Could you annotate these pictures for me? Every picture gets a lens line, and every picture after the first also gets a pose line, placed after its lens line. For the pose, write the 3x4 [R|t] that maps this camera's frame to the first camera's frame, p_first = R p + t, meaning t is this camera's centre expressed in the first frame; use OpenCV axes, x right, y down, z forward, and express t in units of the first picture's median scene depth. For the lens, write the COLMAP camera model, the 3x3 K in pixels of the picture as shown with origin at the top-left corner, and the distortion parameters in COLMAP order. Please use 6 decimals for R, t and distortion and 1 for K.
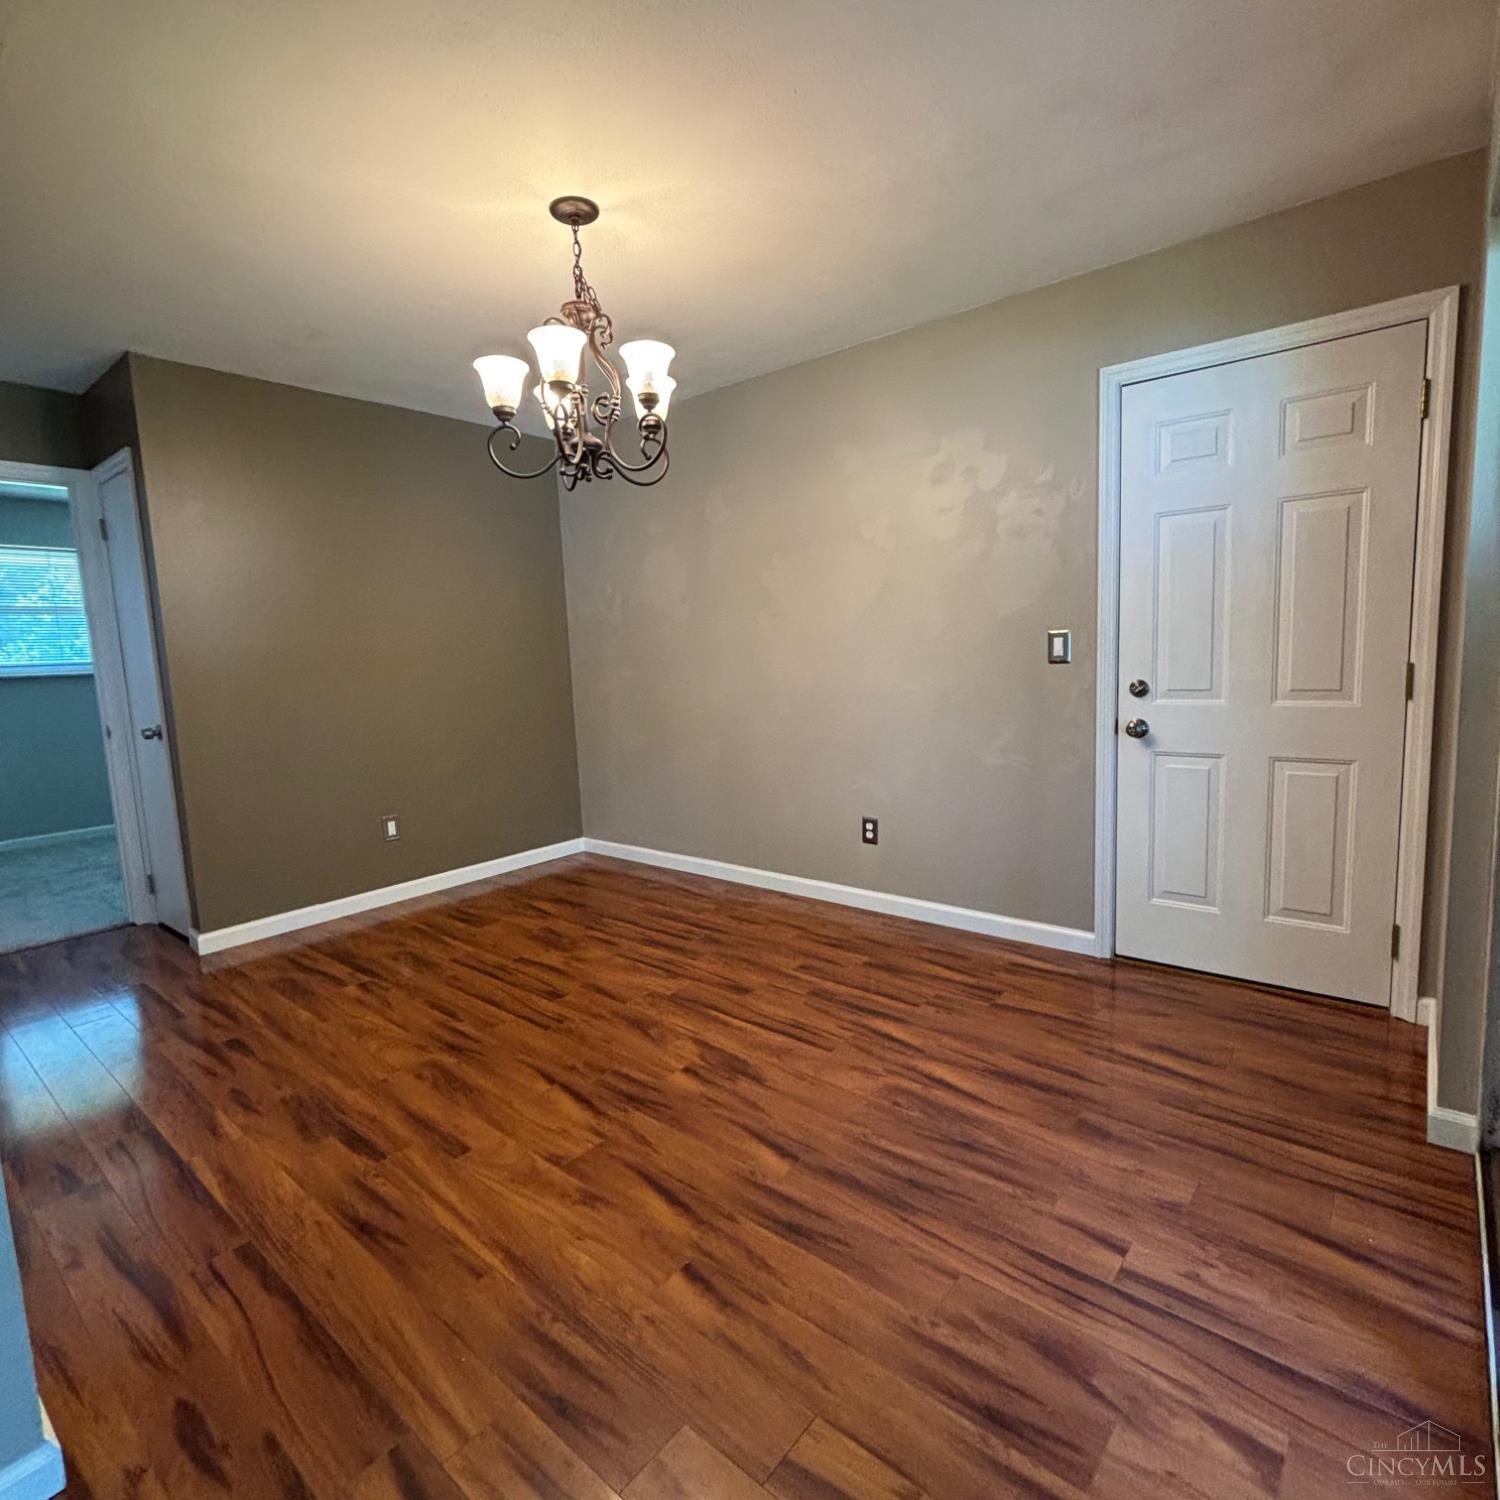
lens RADIAL K [[809.7, 0, 751.5], [0, 809.7, 746.9], [0, 0, 1]] dist [-0.000754, 0.000552]
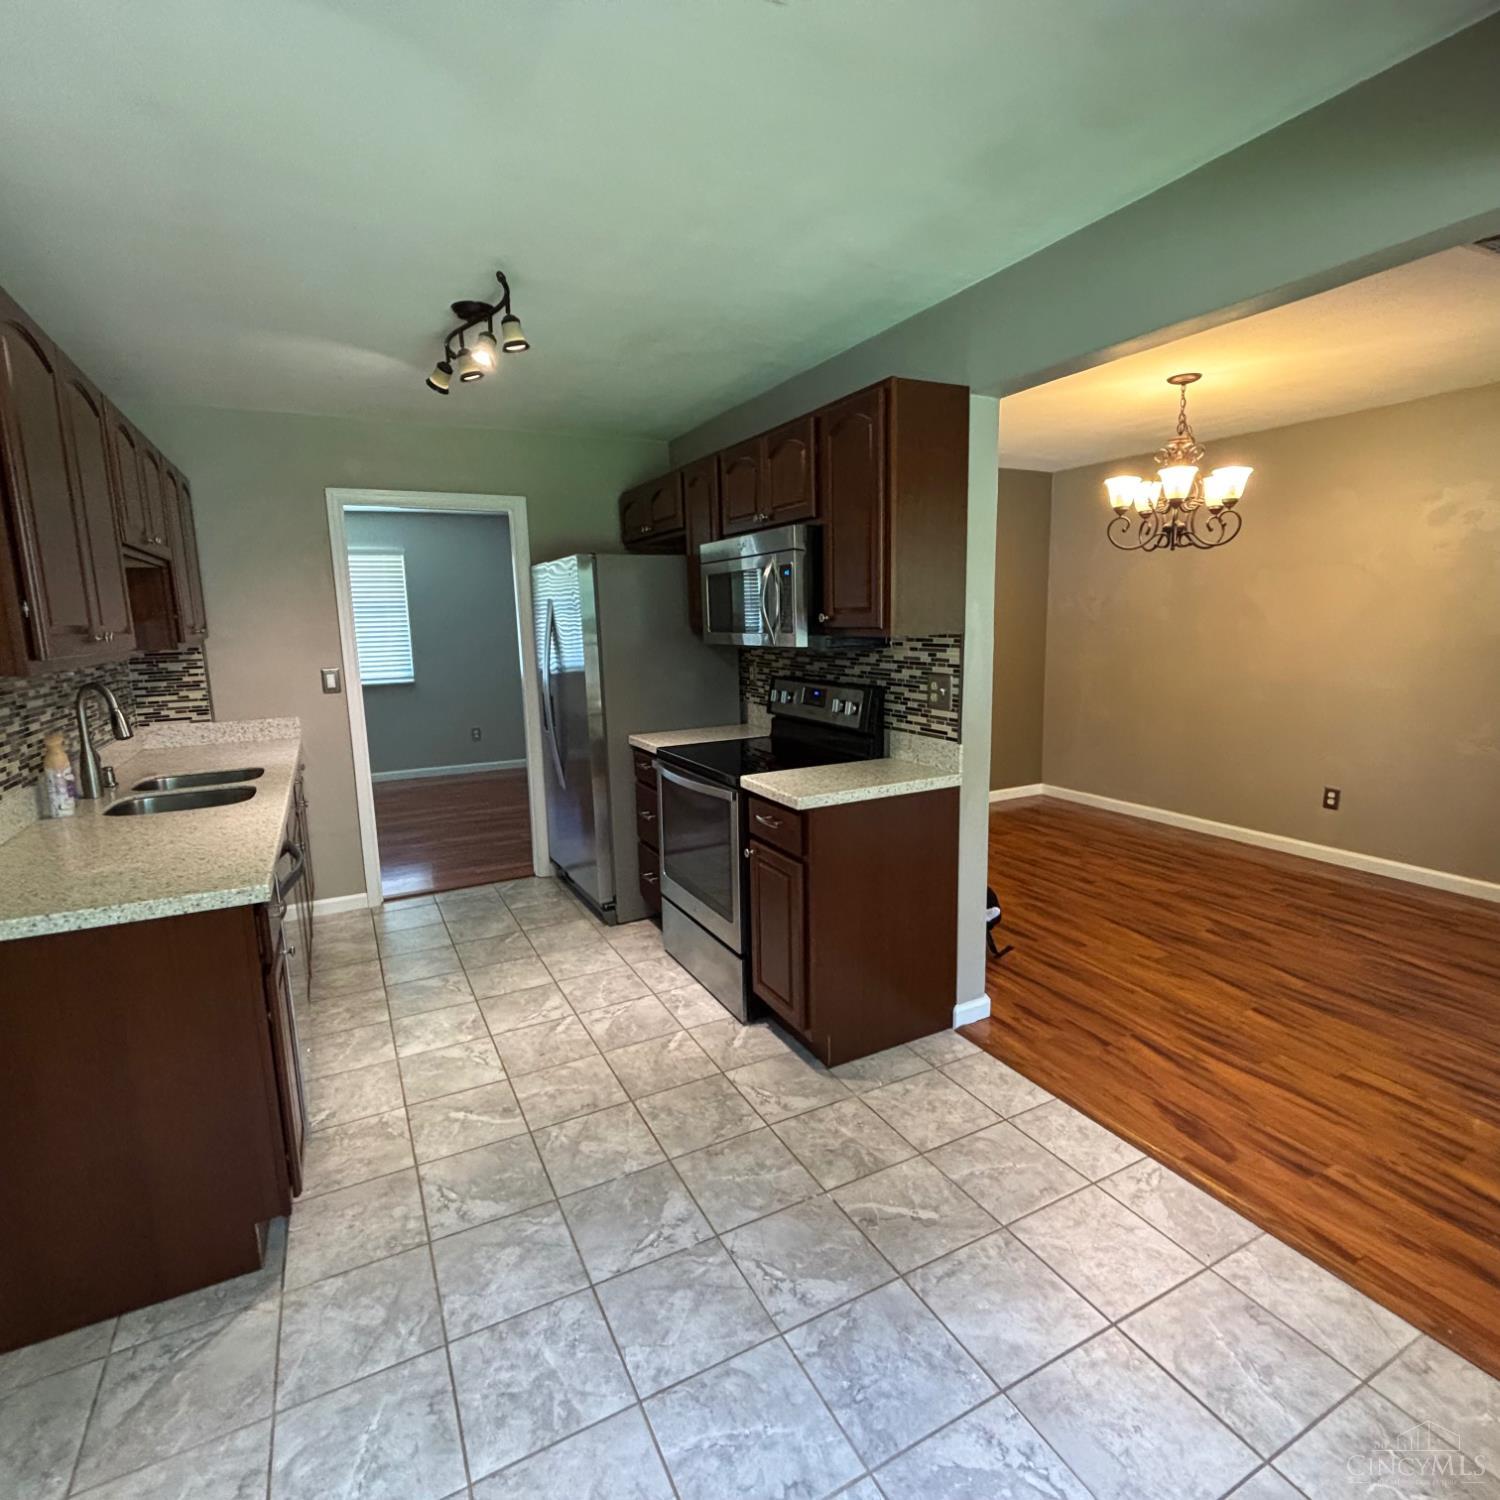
lens RADIAL K [[809.7, 0, 748.4], [0, 809.7, 752.3], [0, 0, 1]] dist [-0.000754, 0.000552]
pose [[0.922531, 0.084810, -0.376489, -0.290591], [-0.060512, 0.995276, 0.075925, -0.012097], [0.381149, -0.047262, 0.923305, -0.663261]]
